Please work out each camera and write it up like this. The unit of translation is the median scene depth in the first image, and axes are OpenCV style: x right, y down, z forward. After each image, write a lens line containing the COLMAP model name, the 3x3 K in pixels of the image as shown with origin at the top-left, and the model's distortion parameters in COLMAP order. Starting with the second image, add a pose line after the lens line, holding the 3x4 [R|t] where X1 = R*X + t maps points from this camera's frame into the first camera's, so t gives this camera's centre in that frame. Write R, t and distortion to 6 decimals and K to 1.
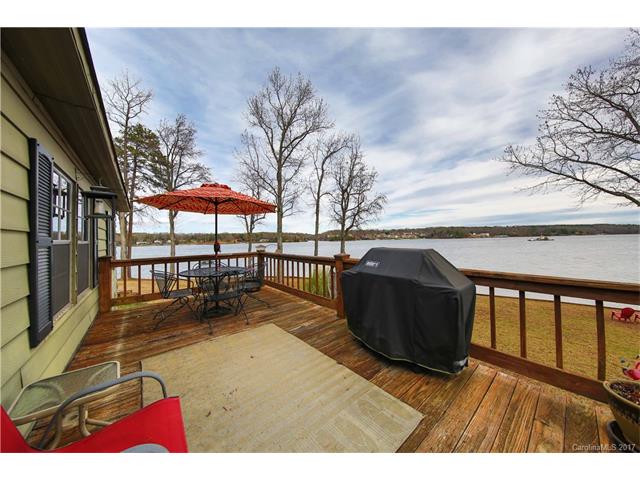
lens RADIAL K [[212.8, 0, 323.9], [0, 212.8, 234.4], [0, 0, 1]] dist [0.000844, -0.002964]
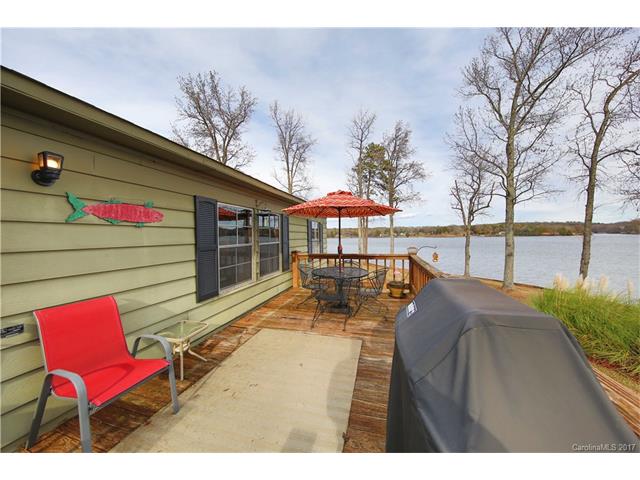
lens RADIAL K [[212.8, 0, 323.9], [0, 212.8, 234.4], [0, 0, 1]] dist [0.000844, -0.002964]
pose [[0.558421, 0.002566, -0.829554, 0.042109], [0.025571, 0.999467, 0.020305, -0.004990], [0.829163, -0.032551, 0.558058, 0.039902]]
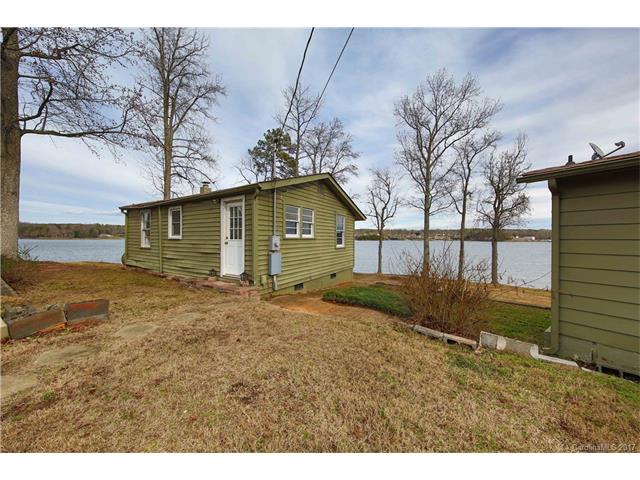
lens RADIAL K [[212.8, 0, 323.9], [0, 212.8, 234.4], [0, 0, 1]] dist [0.000844, -0.002964]
pose [[0.997936, 0.031081, -0.056190, -0.582863], [-0.030558, 0.999482, 0.010141, 0.010774], [0.056476, -0.008403, 0.998369, -0.025293]]
